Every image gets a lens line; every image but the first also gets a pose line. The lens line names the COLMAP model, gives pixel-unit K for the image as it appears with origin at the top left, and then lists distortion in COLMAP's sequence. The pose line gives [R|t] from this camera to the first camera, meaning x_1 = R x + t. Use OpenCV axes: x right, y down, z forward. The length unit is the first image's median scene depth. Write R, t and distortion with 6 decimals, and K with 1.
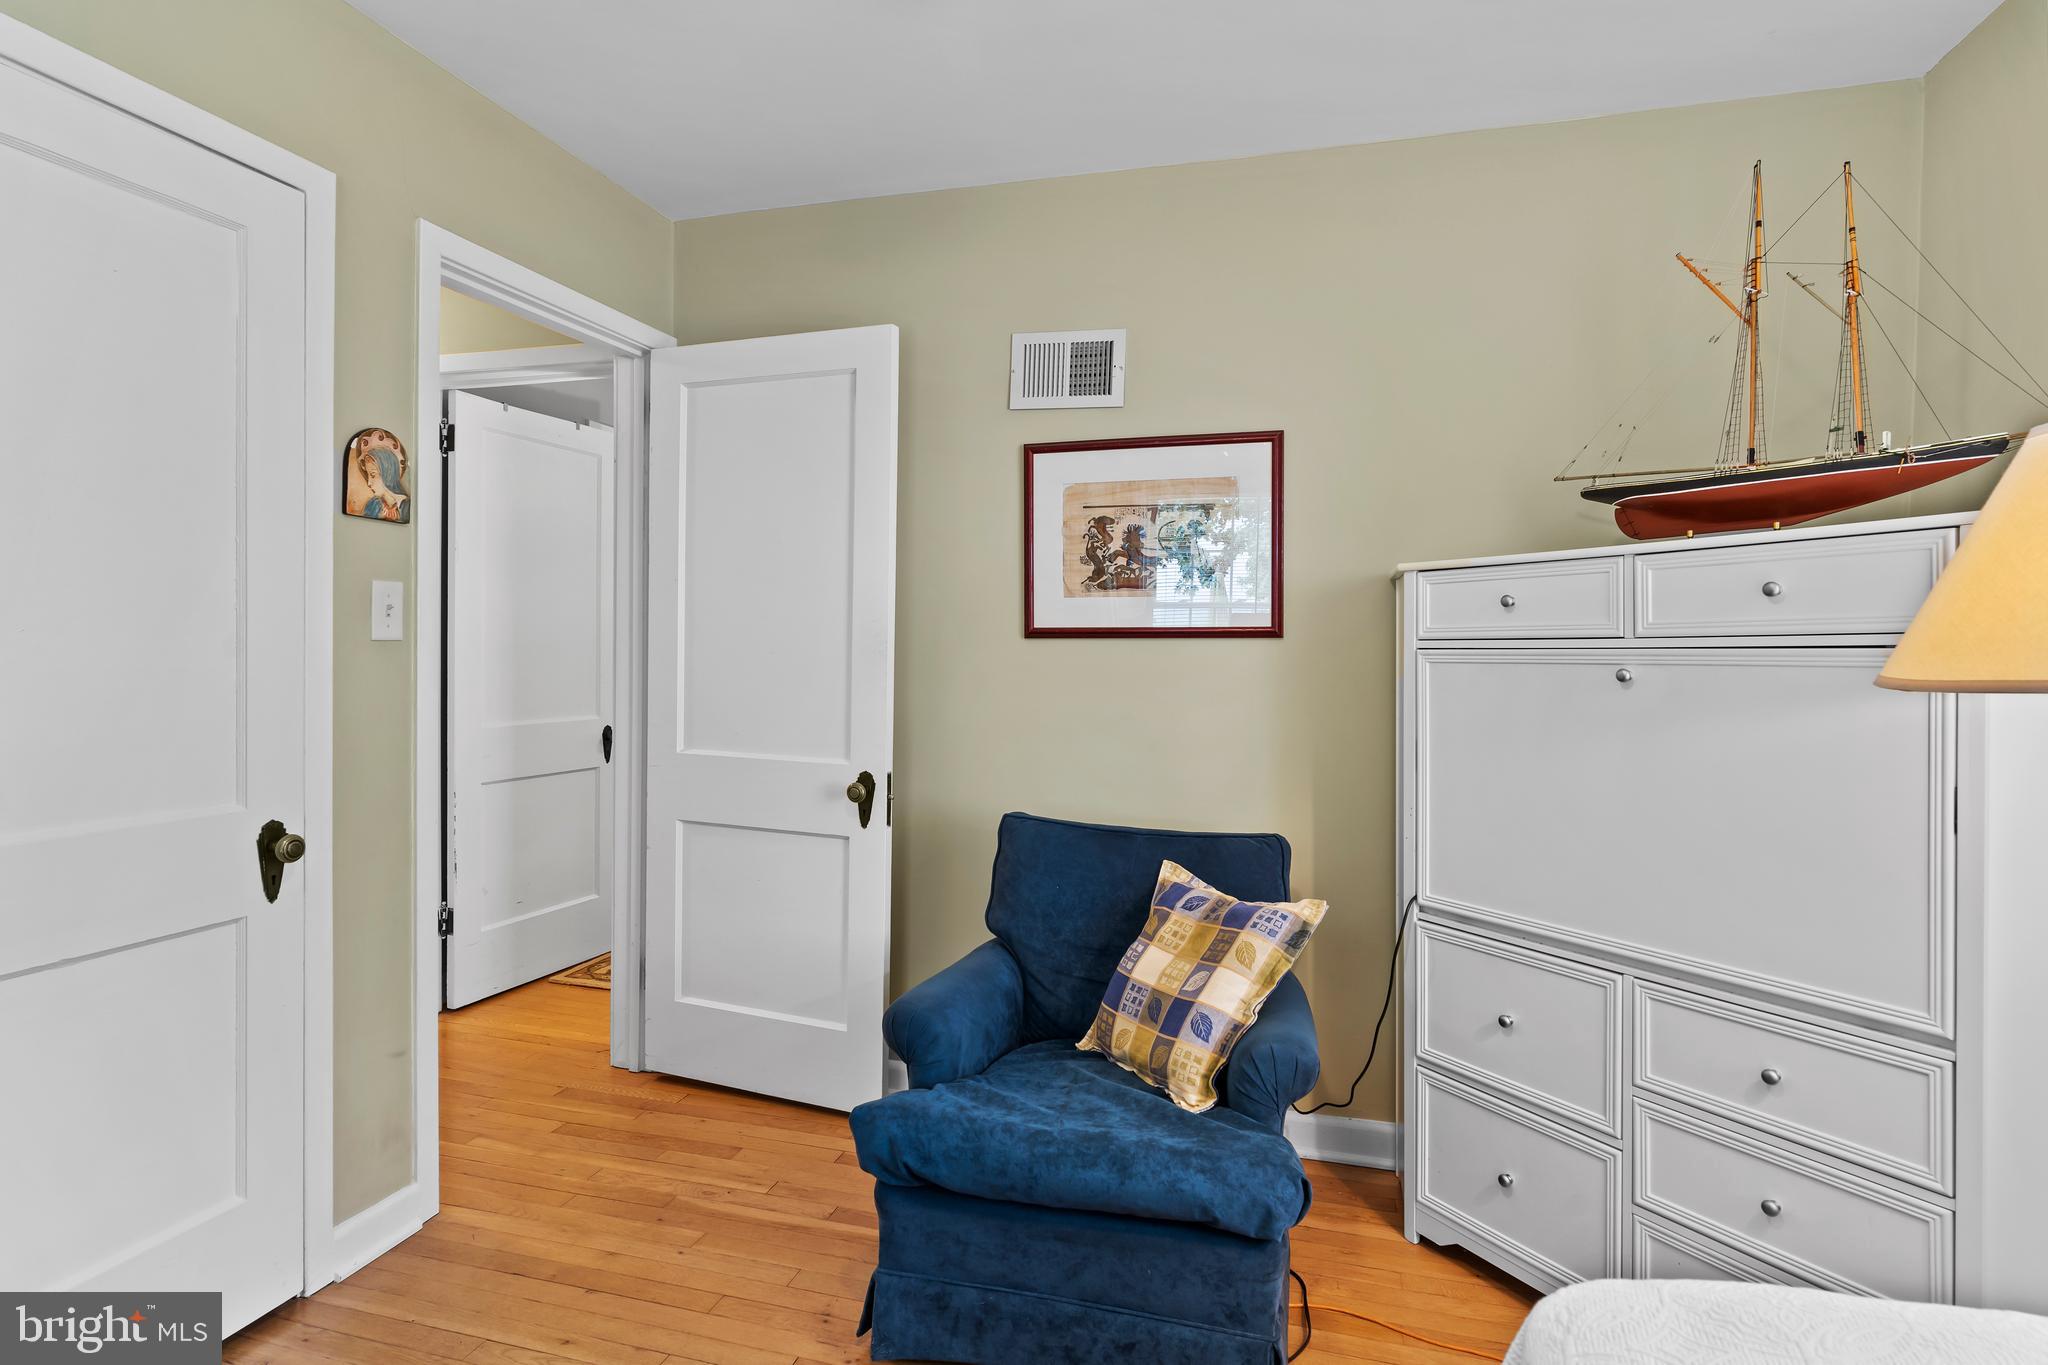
lens RADIAL K [[1101.3, 0, 1024.0], [0, 1101.3, 682.5], [0, 0, 1]] dist [-0.002386, -0.000278]
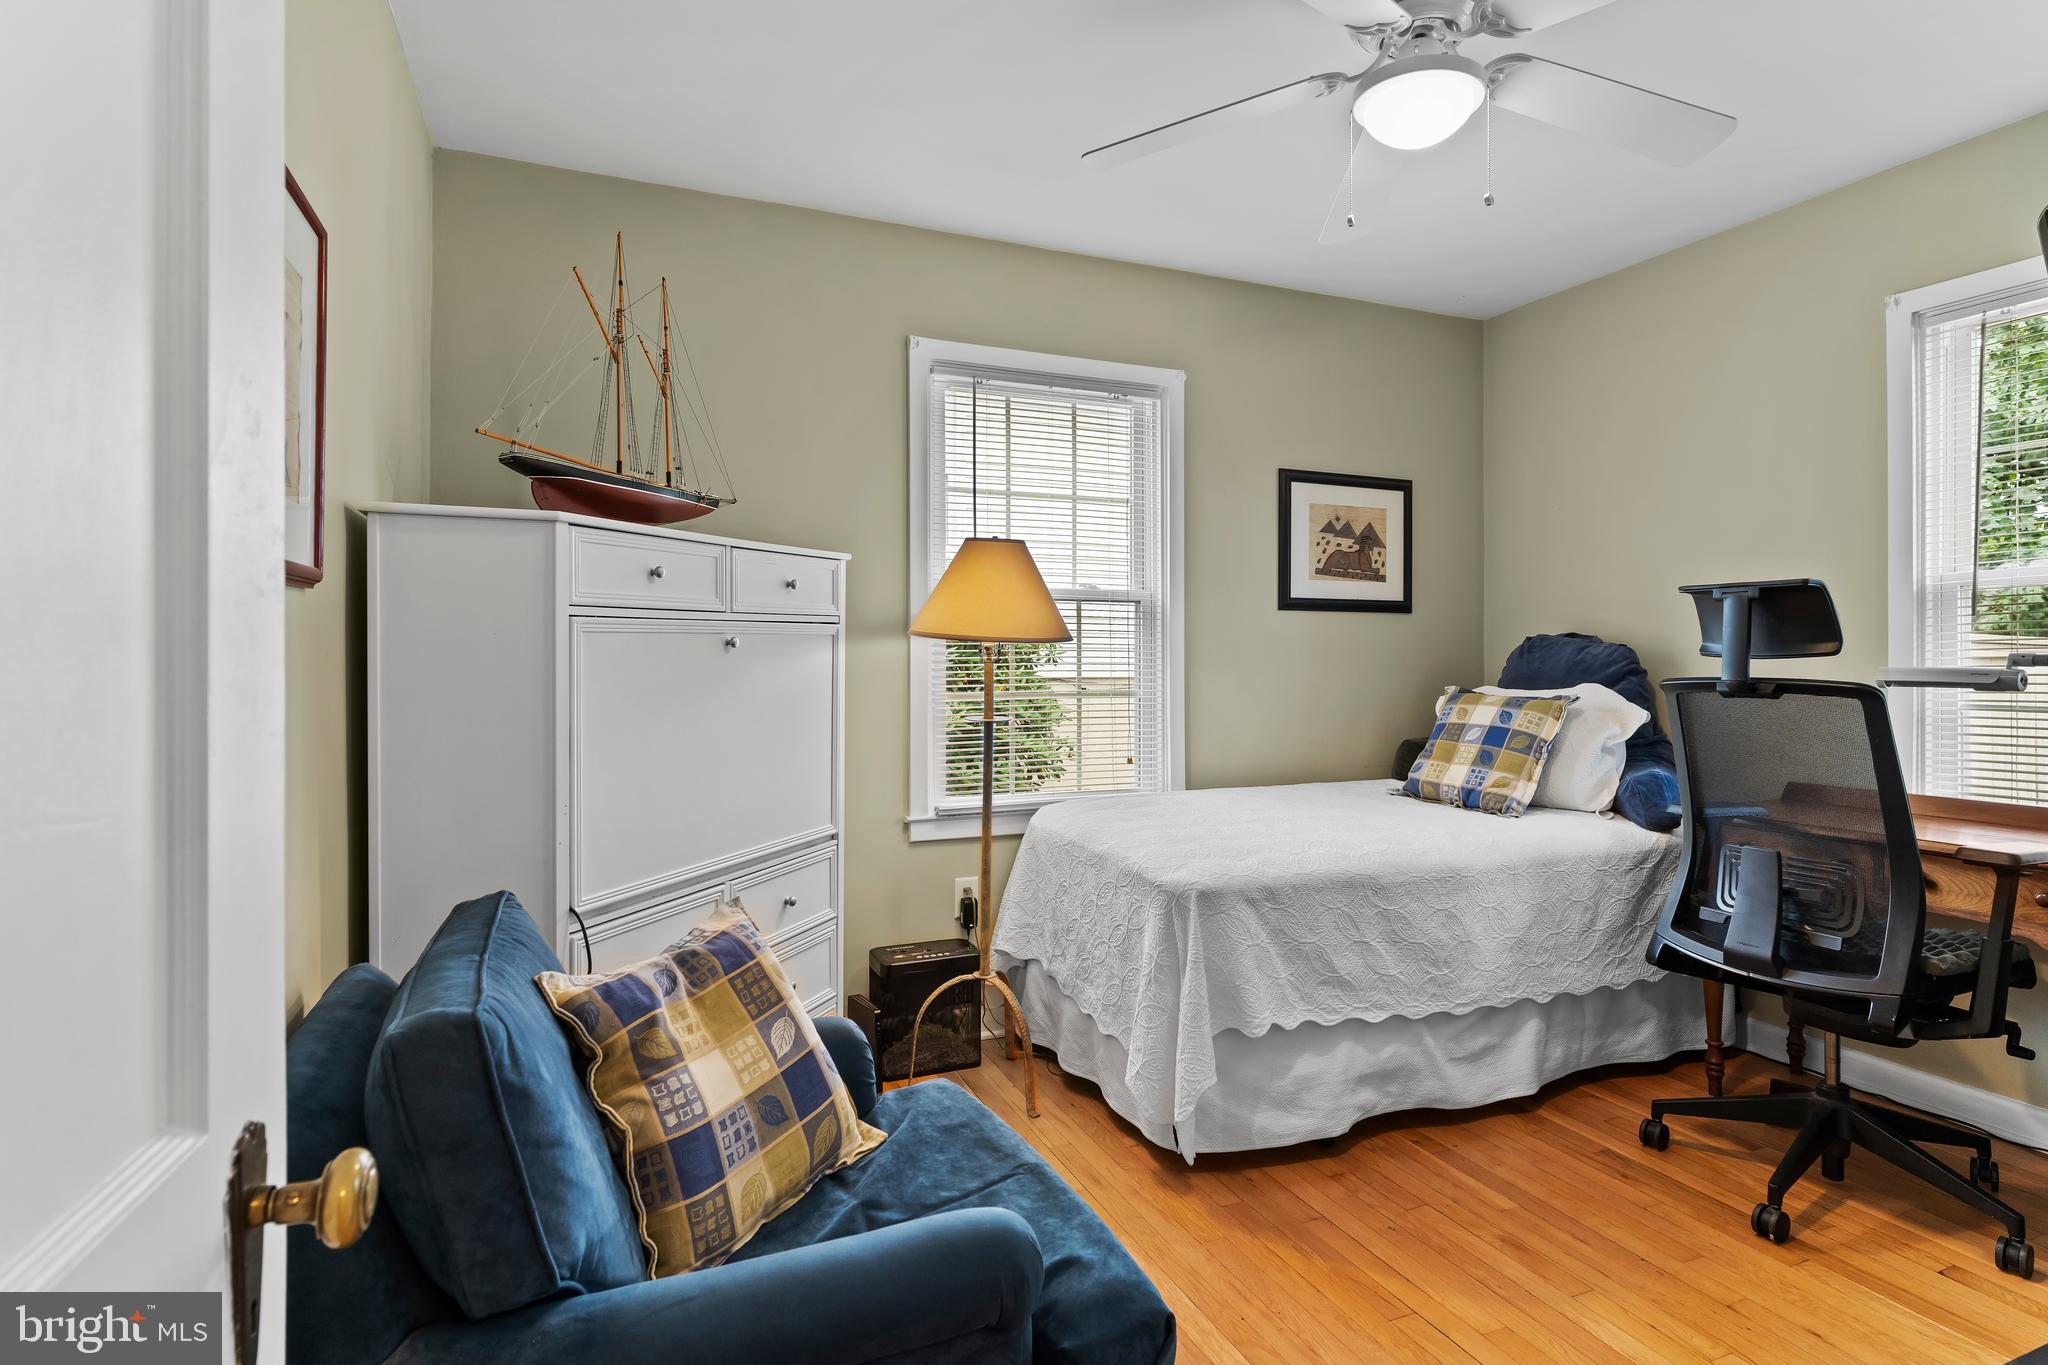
lens RADIAL K [[1073.4, 0, 1023.4], [0, 1073.4, 665.9], [0, 0, 1]] dist [-0.002349, -0.000115]
pose [[-0.628220, -0.017807, 0.777832, -0.533696], [0.026729, 0.998654, 0.044451, -0.021048], [-0.777576, 0.048715, -0.626898, 1.318610]]
